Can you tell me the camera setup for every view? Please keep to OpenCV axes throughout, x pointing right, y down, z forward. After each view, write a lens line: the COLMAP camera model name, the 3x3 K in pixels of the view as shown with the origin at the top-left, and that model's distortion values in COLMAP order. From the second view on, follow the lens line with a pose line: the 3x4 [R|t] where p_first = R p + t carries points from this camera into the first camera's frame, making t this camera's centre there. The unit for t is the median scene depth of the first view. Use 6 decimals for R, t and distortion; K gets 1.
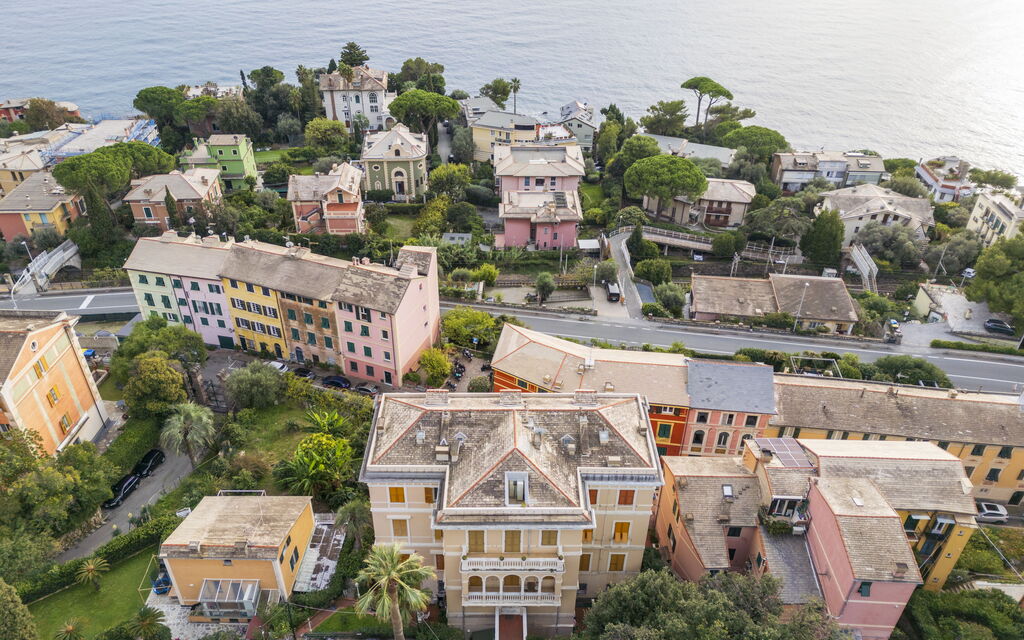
lens RADIAL K [[788.9, 0, 511.4], [0, 788.9, 283.2], [0, 0, 1]] dist [0.057020, -0.070165]
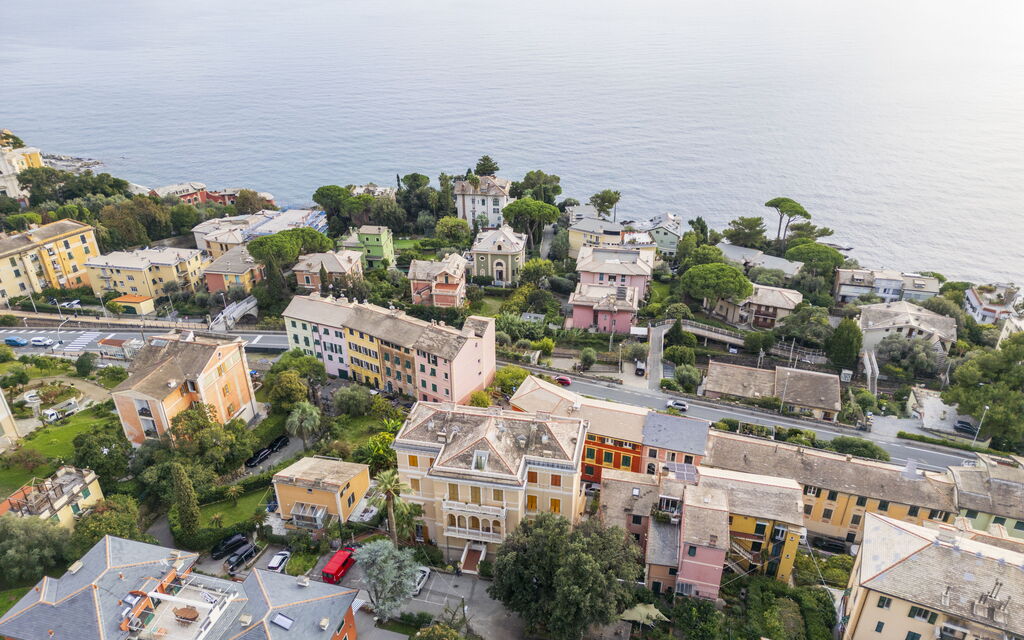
lens RADIAL K [[788.9, 0, 511.4], [0, 788.9, 283.2], [0, 0, 1]] dist [0.057020, -0.070165]
pose [[0.977540, 0.071860, -0.198123, 0.145045], [-0.094681, 0.989608, -0.108219, 0.028614], [0.188287, 0.124547, 0.974185, -0.239376]]
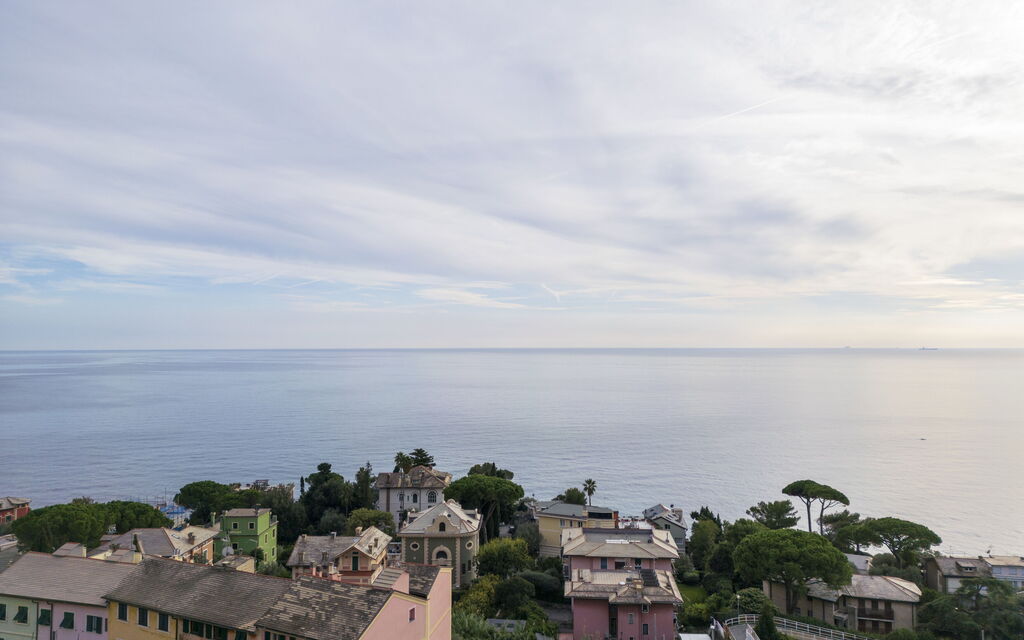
lens RADIAL K [[729.4, 0, 507.4], [0, 729.4, 288.4], [0, 0, 1]] dist [0.055756, -0.046896]
pose [[0.993371, -0.030878, -0.110726, 0.016342], [-0.039785, 0.811363, -0.583187, 0.085774], [0.107847, 0.583727, 0.804756, 0.292398]]
